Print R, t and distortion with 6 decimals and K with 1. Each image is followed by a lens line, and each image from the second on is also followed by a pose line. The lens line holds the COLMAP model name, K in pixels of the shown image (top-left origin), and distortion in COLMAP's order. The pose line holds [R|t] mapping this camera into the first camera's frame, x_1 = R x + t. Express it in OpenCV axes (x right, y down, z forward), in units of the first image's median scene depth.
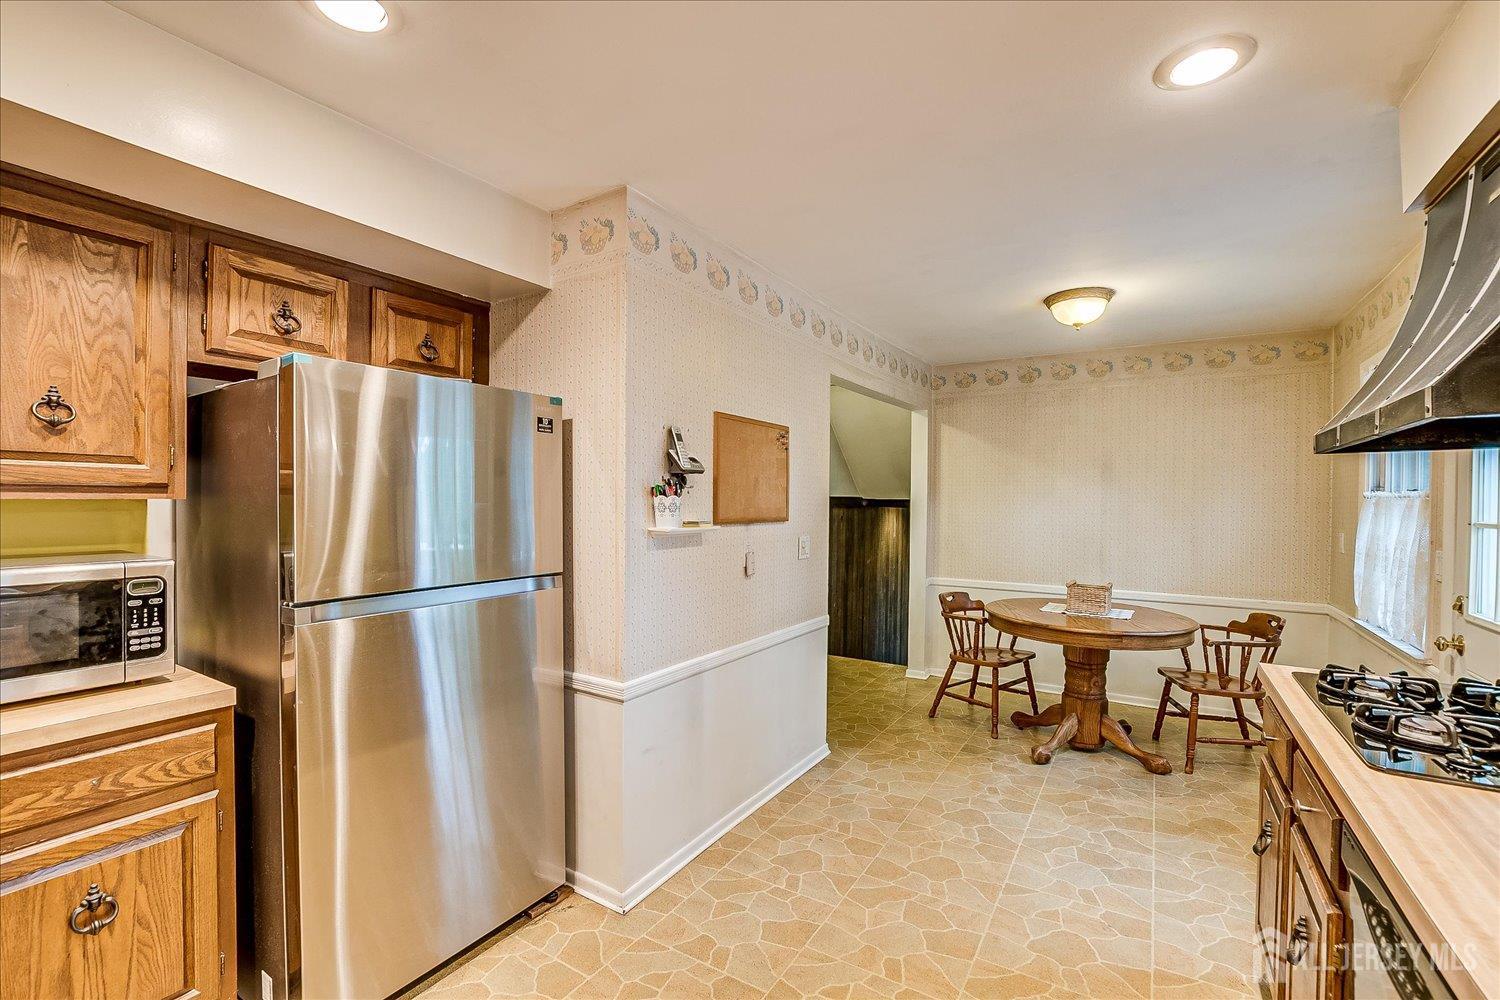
lens RADIAL K [[655.5, 0, 743.7], [0, 655.5, 504.2], [0, 0, 1]] dist [-0.026497, 0.005674]
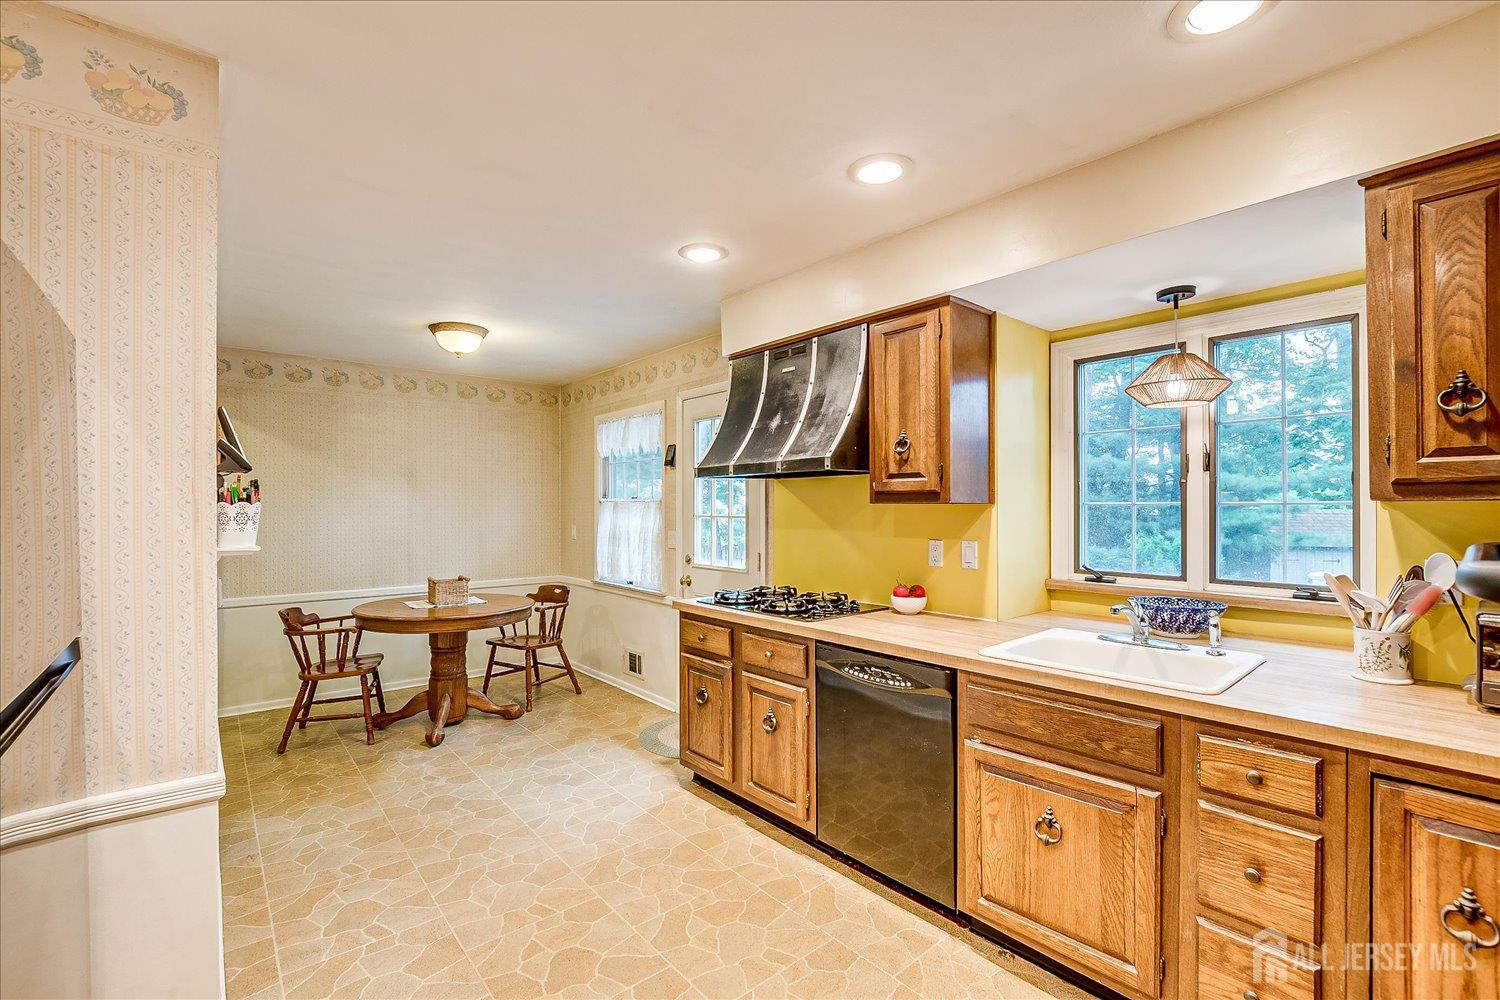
lens RADIAL K [[655.5, 0, 743.7], [0, 655.5, 504.2], [0, 0, 1]] dist [-0.026497, 0.005674]
pose [[0.307424, -0.005606, 0.951556, -0.413564], [0.013111, 0.999913, 0.001655, -0.002927], [-0.951482, 0.011967, 0.307471, 0.158872]]
